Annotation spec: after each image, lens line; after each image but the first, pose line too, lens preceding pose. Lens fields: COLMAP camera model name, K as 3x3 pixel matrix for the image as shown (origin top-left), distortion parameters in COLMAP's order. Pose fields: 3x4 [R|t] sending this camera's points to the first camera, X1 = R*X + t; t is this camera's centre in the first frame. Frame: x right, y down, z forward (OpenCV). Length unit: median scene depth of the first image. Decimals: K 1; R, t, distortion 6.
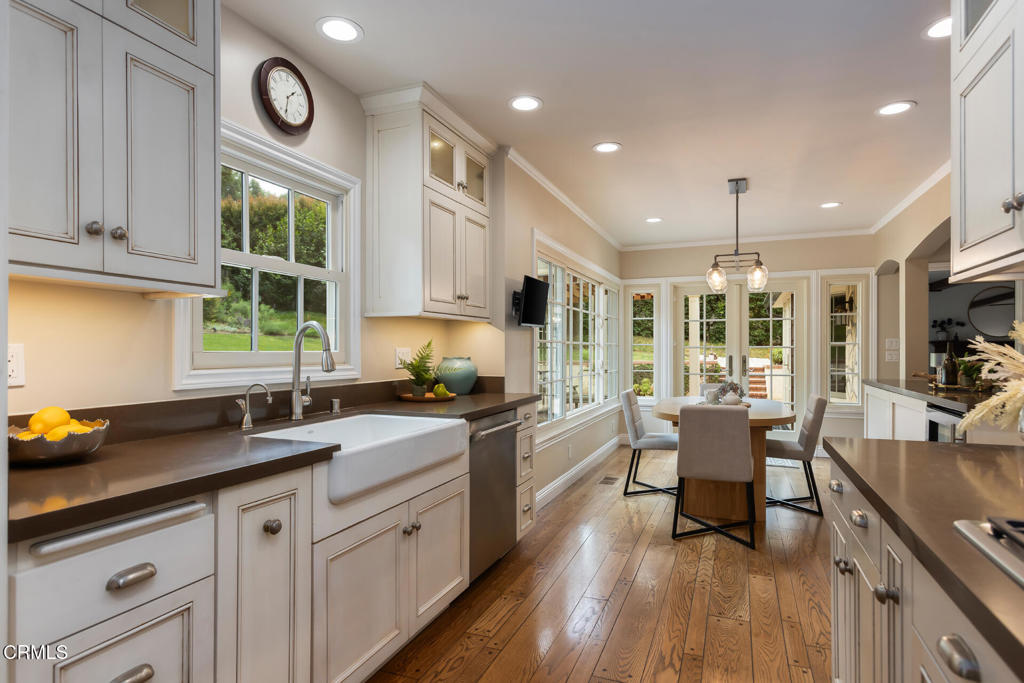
lens RADIAL K [[557.3, 0, 509.2], [0, 557.3, 351.0], [0, 0, 1]] dist [0.002882, 0.000629]
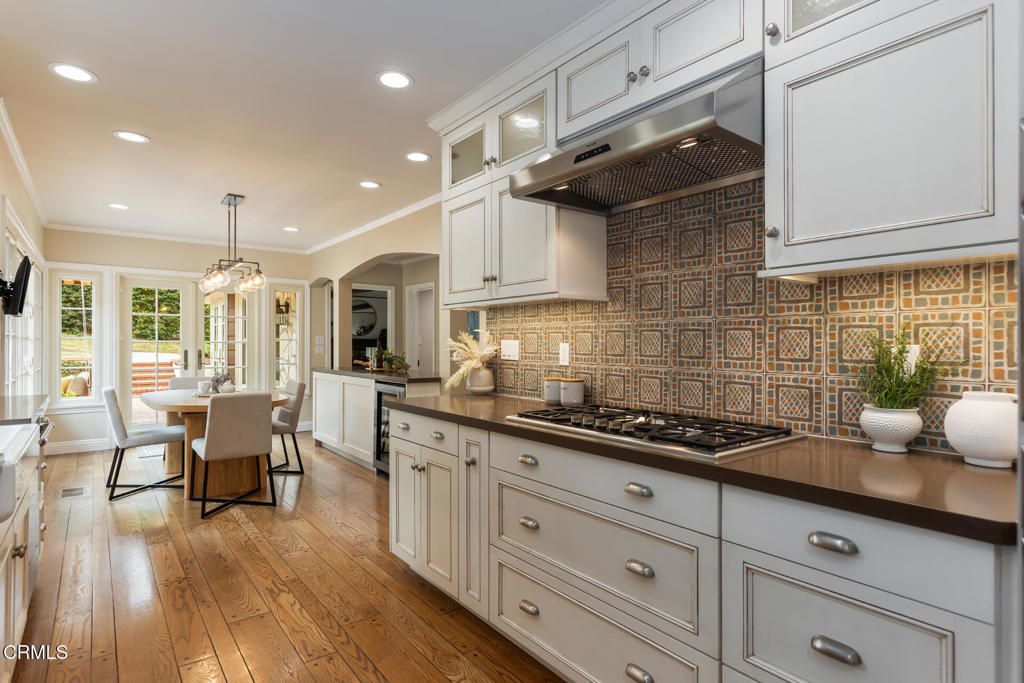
lens RADIAL K [[542.1, 0, 512.0], [0, 542.1, 341.5], [0, 0, 1]] dist [-0.000197, 0.000649]
pose [[0.498770, 0.006388, 0.866711, -0.274403], [0.000332, 0.999971, -0.007562, -0.000050], [-0.866734, 0.004060, 0.498754, -0.042700]]
